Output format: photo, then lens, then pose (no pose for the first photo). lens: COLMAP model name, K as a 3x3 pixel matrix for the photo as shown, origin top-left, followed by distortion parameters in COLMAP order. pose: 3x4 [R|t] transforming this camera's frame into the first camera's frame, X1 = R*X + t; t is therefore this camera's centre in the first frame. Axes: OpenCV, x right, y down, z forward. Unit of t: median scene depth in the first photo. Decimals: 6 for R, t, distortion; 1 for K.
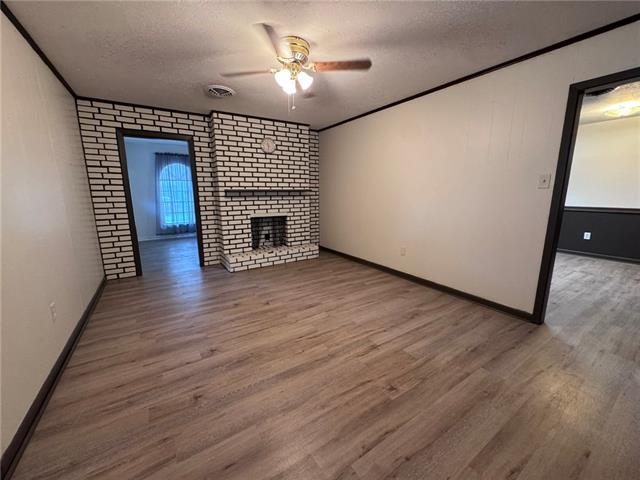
lens RADIAL K [[256.1, 0, 319.4], [0, 256.1, 240.3], [0, 0, 1]] dist [-0.003534, 0.000350]
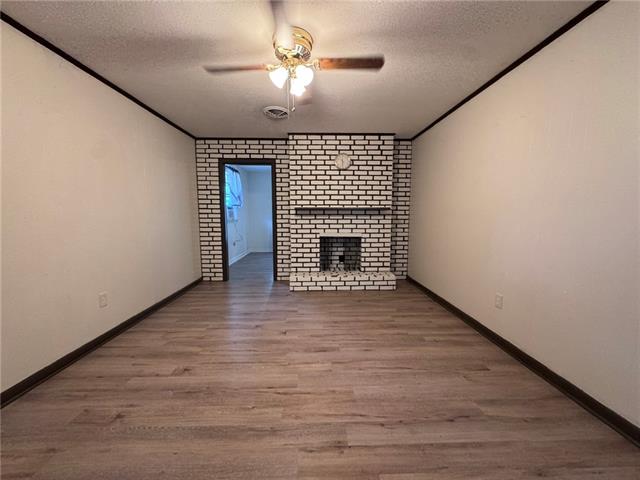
lens RADIAL K [[256.1, 0, 319.4], [0, 256.1, 240.3], [0, 0, 1]] dist [-0.003534, 0.000350]
pose [[0.853410, 0.060974, -0.517662, 0.247428], [-0.101942, 0.993480, -0.051041, -0.028804], [0.511175, 0.096331, 0.854061, 0.199209]]
